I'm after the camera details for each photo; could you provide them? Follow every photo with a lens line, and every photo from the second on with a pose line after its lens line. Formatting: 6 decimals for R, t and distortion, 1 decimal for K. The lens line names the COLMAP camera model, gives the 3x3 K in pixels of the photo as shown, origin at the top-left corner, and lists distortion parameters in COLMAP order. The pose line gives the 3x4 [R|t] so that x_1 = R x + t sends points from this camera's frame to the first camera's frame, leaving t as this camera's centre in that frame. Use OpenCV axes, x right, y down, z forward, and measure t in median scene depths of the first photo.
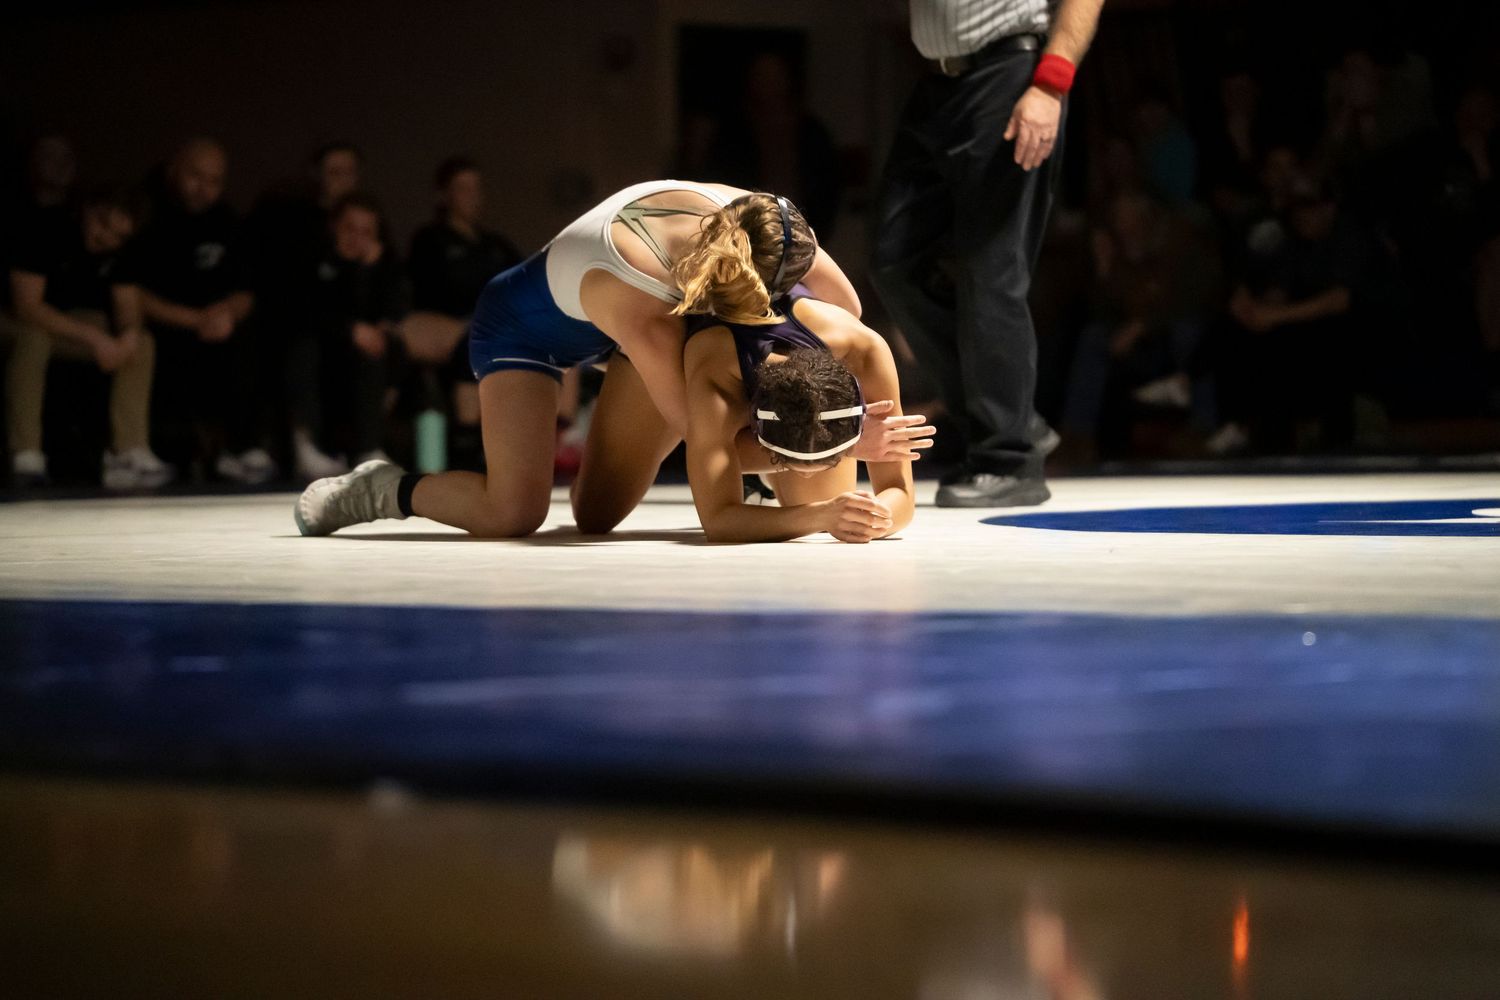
lens RADIAL K [[5313.5, 0, 750.1], [0, 5313.5, 500.1], [0, 0, 1]] dist [-0.000313, 0.000000]
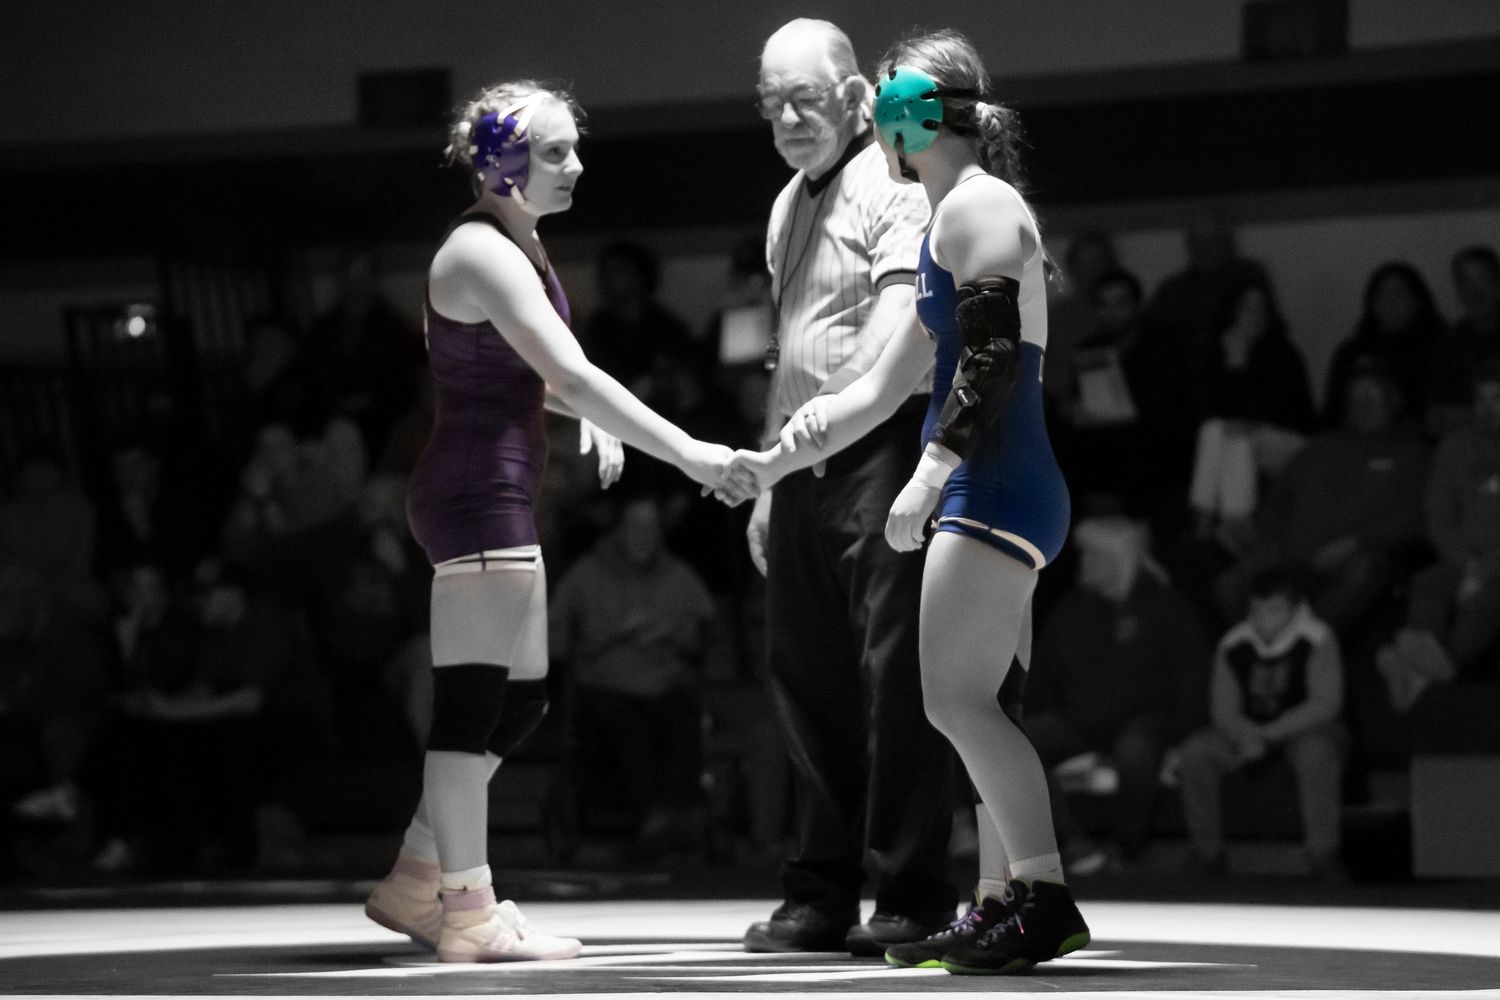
lens RADIAL K [[4621.1, 0, 750.0], [0, 4621.1, 501.0], [0, 0, 1]] dist [0.139234, 0.000000]
pose [[0.973518, 0.018425, 0.227866, 0.014755], [0.001298, 0.996285, -0.086104, -0.003916], [-0.228606, 0.084120, 0.969878, 0.217780]]
